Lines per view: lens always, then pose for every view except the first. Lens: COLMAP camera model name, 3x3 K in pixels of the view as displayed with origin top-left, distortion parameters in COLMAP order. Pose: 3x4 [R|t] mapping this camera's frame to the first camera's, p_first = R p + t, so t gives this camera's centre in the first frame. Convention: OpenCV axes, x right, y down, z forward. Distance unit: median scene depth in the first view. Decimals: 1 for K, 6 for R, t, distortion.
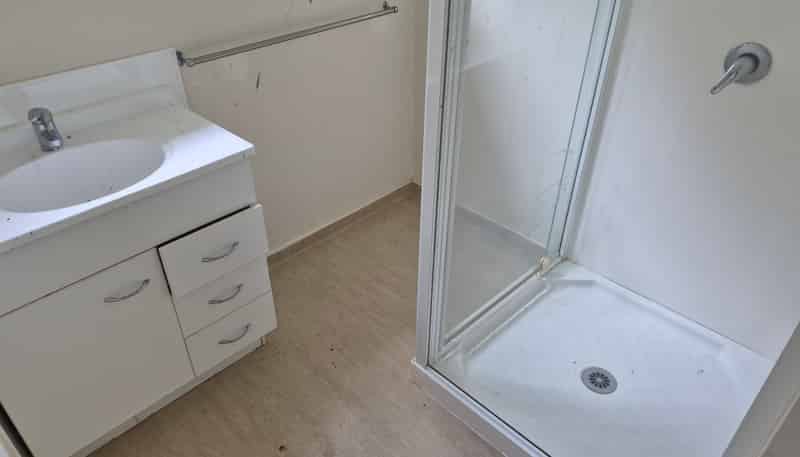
lens RADIAL K [[579.9, 0, 400.0], [0, 579.9, 228.5], [0, 0, 1]] dist [0.143663, -0.141317]
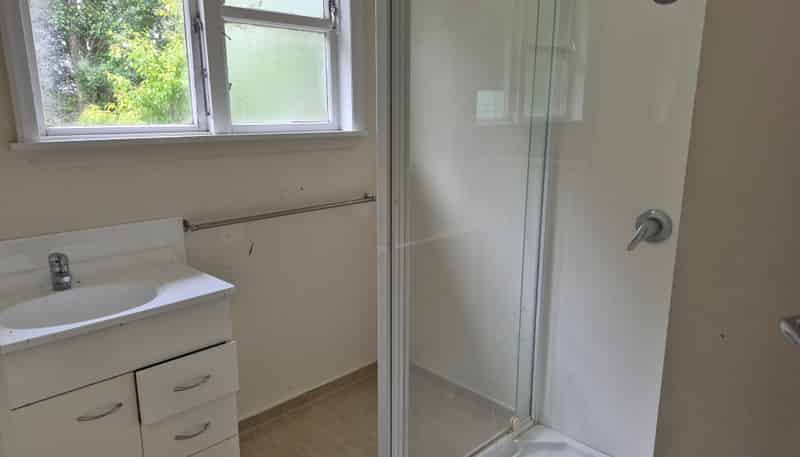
lens RADIAL K [[579.9, 0, 400.0], [0, 579.9, 228.5], [0, 0, 1]] dist [0.143663, -0.141317]
pose [[0.999841, -0.001732, -0.017721, 0.090442], [-0.004941, 0.929189, -0.369572, 0.167748], [0.017107, 0.369601, 0.929033, -0.105733]]
